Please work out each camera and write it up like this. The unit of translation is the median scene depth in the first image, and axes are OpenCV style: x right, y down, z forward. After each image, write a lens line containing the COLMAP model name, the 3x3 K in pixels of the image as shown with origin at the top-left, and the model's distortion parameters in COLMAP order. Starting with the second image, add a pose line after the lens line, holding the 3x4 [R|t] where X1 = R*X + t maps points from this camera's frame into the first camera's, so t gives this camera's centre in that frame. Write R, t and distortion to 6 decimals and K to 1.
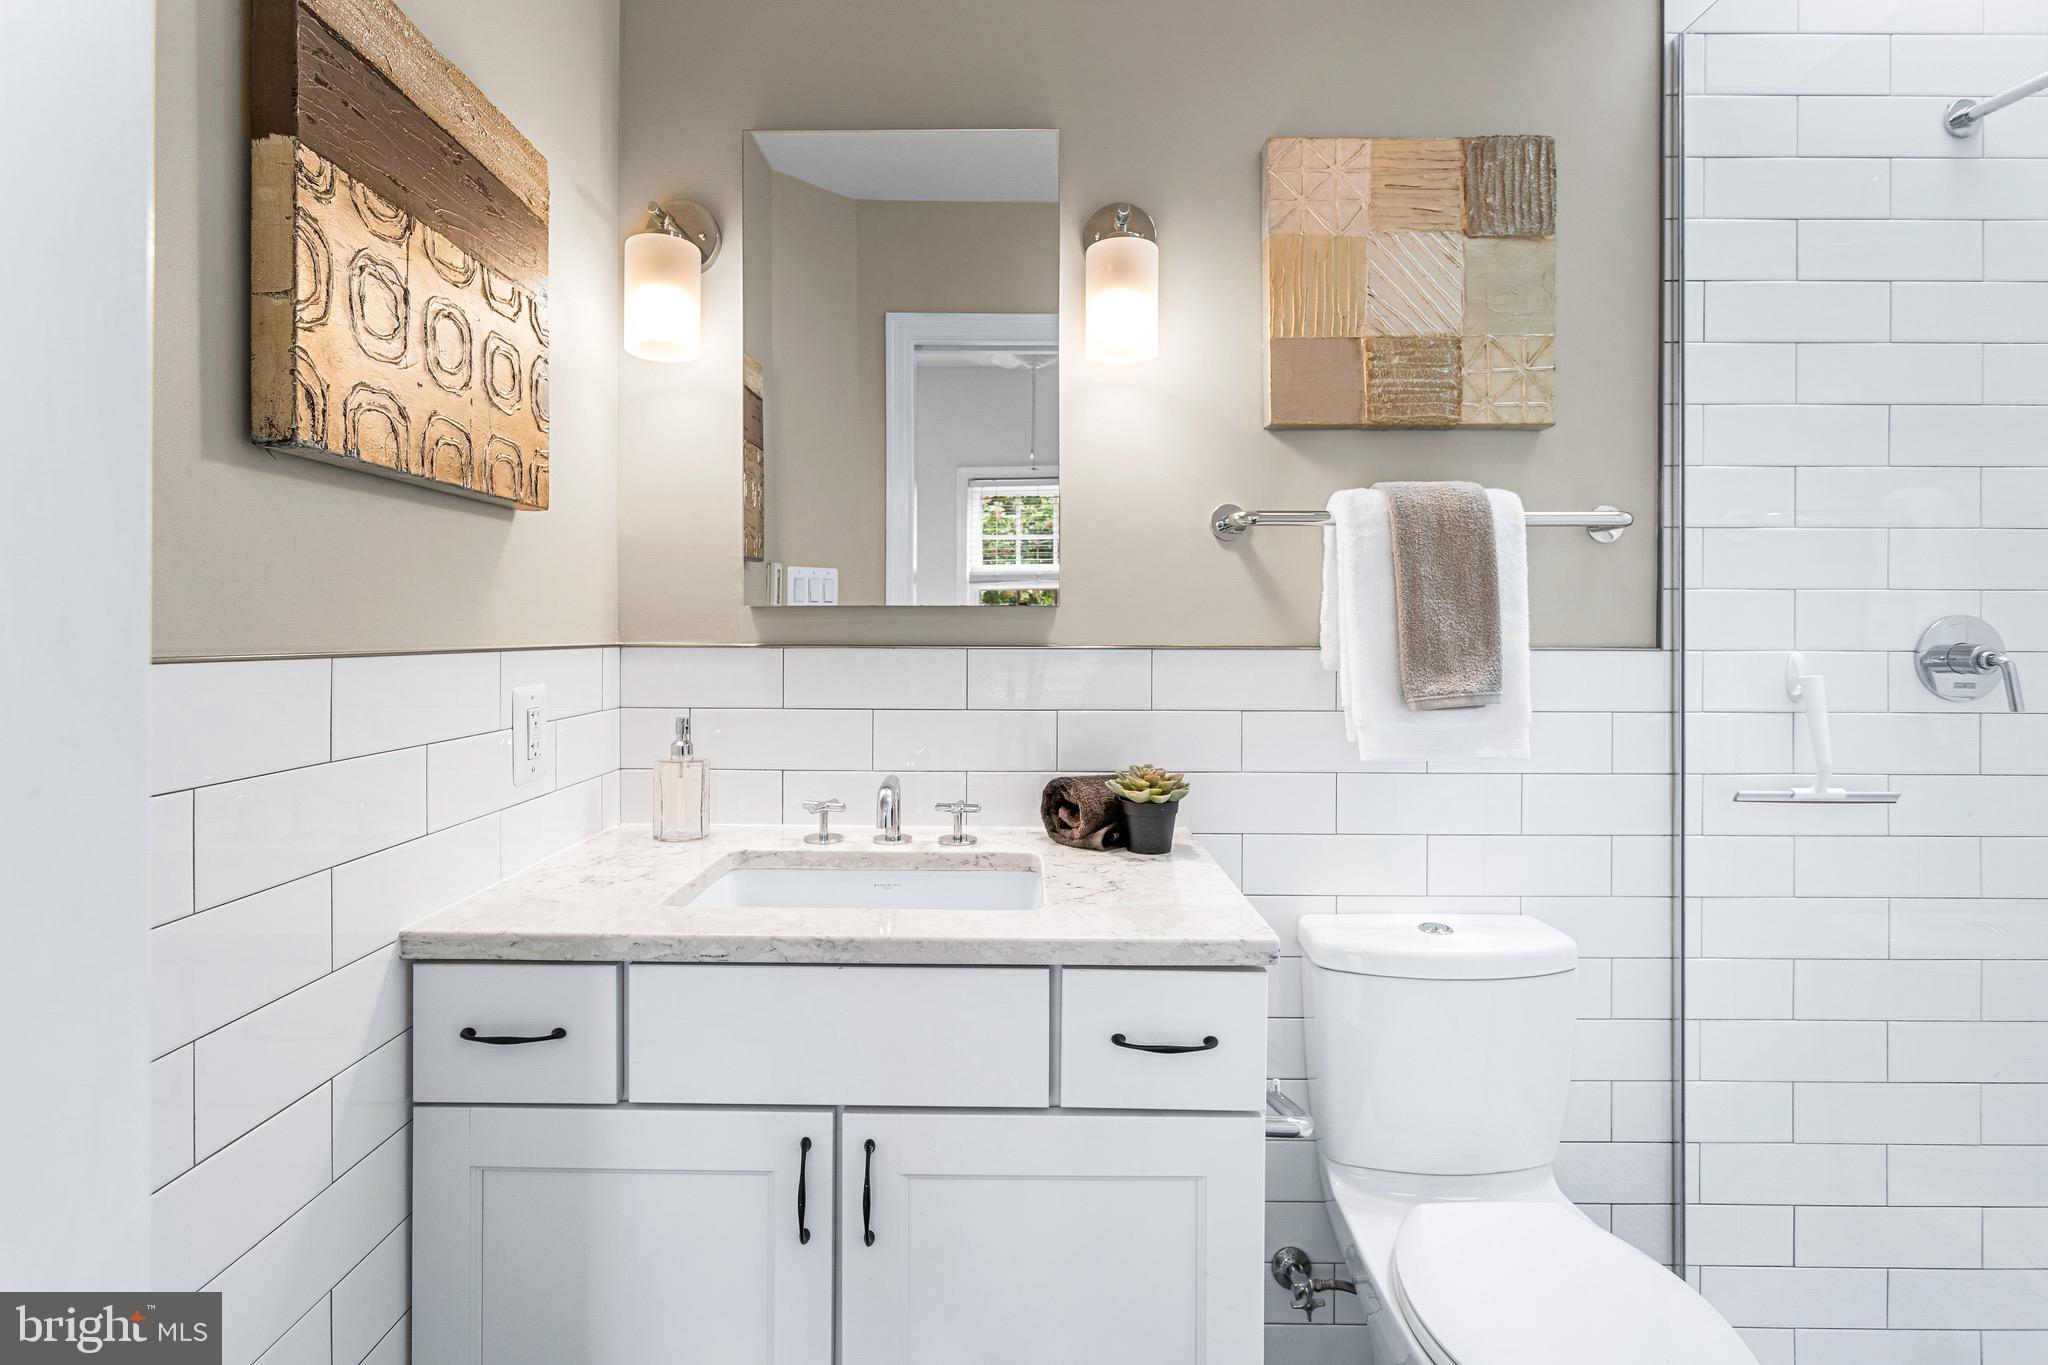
lens RADIAL K [[977.7, 0, 1015.7], [0, 977.7, 632.5], [0, 0, 1]] dist [-0.000851, -0.000211]
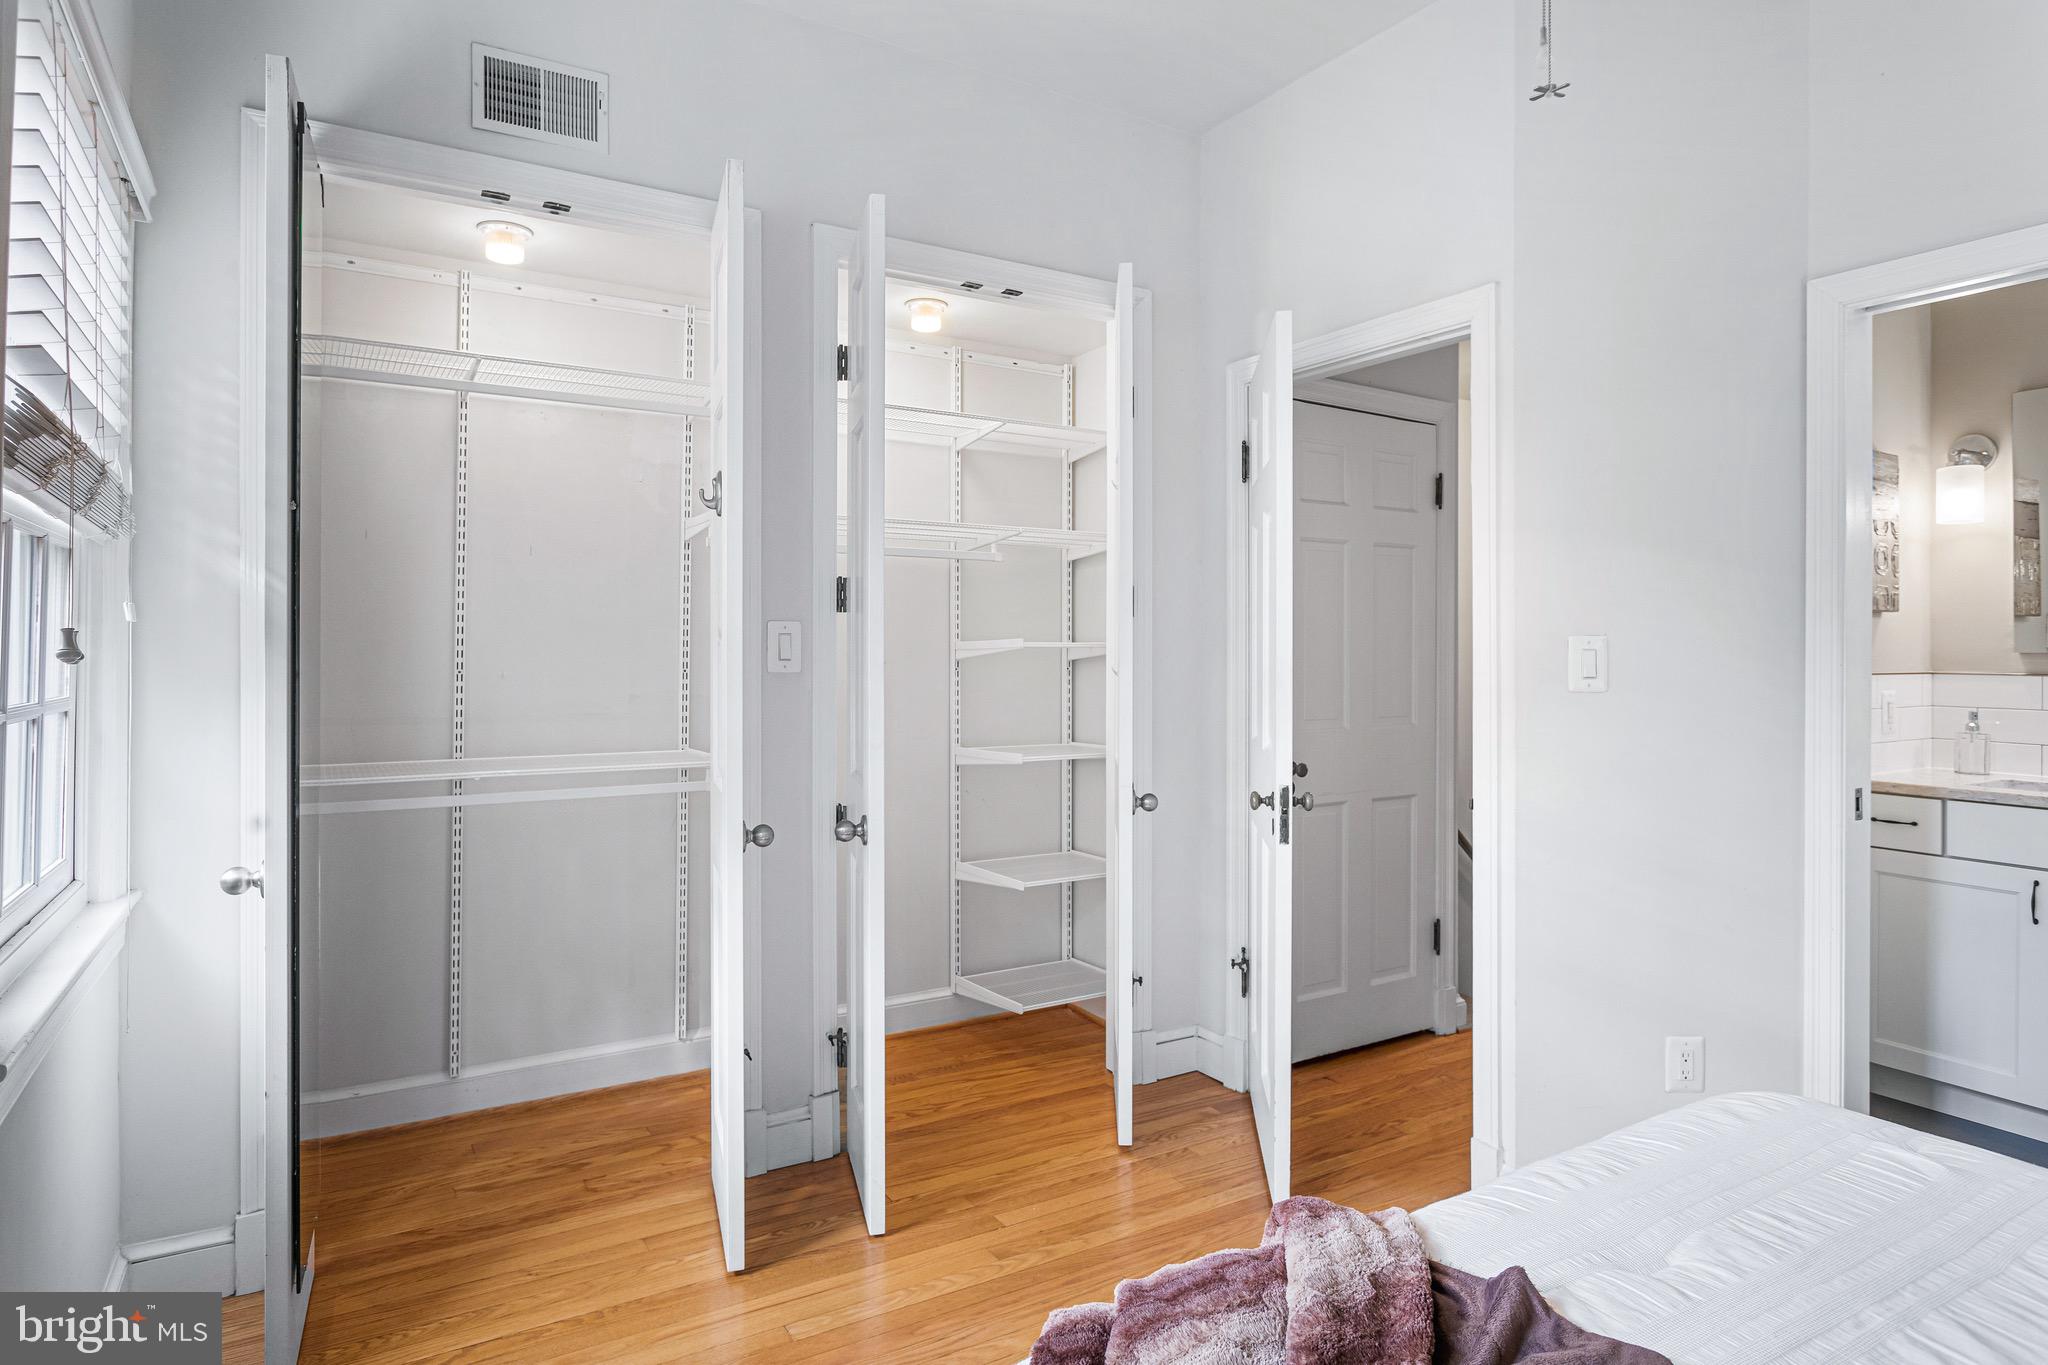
lens RADIAL K [[1150.7, 0, 1018.3], [0, 1150.7, 646.9], [0, 0, 1]] dist [-0.002562, -0.001046]
pose [[0.523401, -0.001564, -0.852085, 0.631828], [0.000199, 0.999999, -0.001714, -0.037104], [0.852086, 0.000728, 0.523401, -1.873308]]
